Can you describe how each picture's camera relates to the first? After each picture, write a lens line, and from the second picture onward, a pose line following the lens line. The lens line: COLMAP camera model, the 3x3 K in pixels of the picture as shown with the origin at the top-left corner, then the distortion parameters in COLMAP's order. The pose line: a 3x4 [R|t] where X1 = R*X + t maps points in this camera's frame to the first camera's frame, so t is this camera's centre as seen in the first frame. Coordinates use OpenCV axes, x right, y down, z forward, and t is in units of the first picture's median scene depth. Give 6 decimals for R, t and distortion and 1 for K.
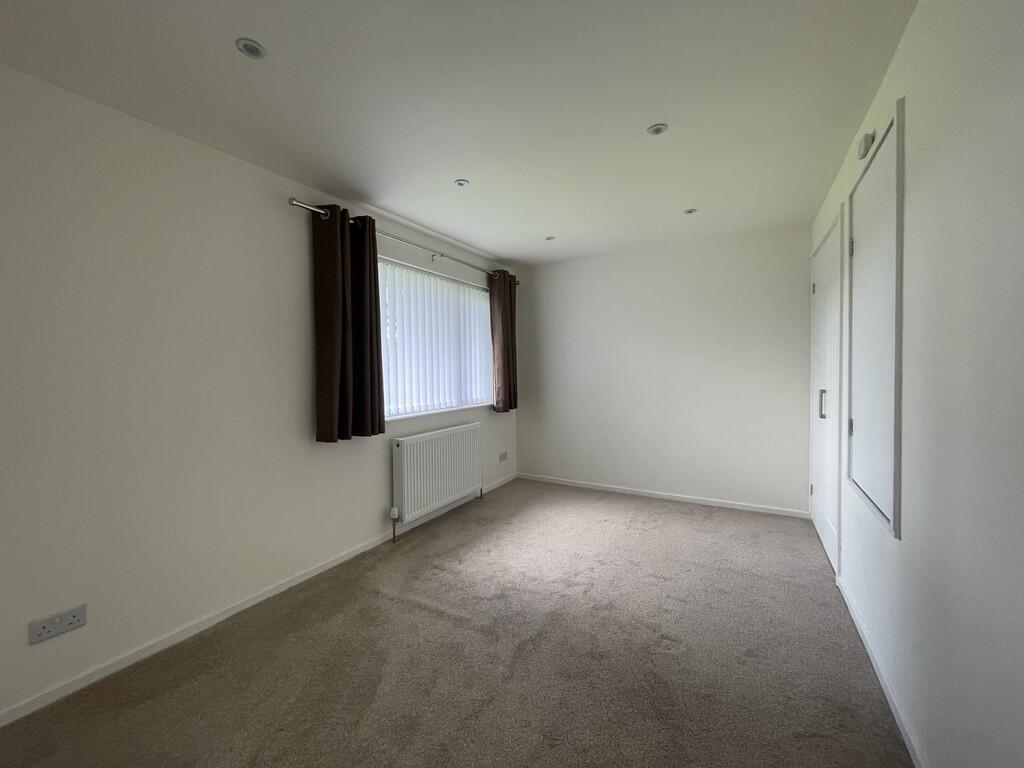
lens RADIAL K [[416.8, 0, 509.5], [0, 416.8, 382.0], [0, 0, 1]] dist [0.009436, -0.002871]
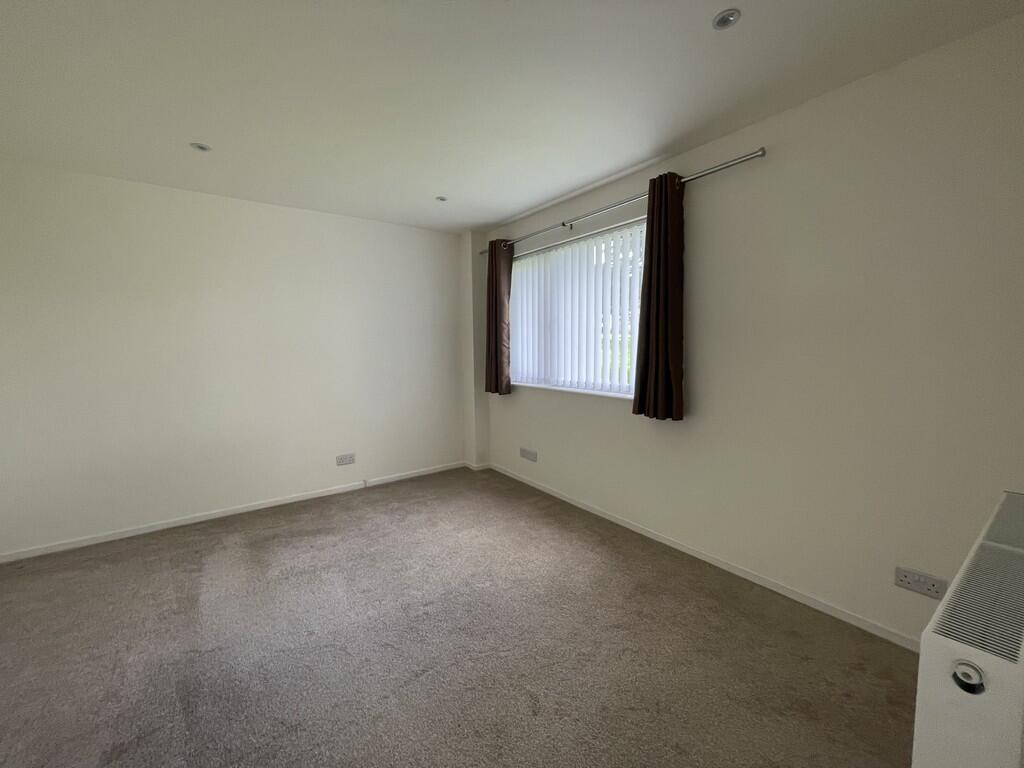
lens RADIAL K [[416.8, 0, 508.2], [0, 416.8, 382.4], [0, 0, 1]] dist [0.009436, -0.002871]
pose [[-0.392830, 0.088420, -0.915351, 0.733490], [-0.021502, 0.994212, 0.105265, -0.040897], [0.919360, 0.061033, -0.388655, 1.232059]]
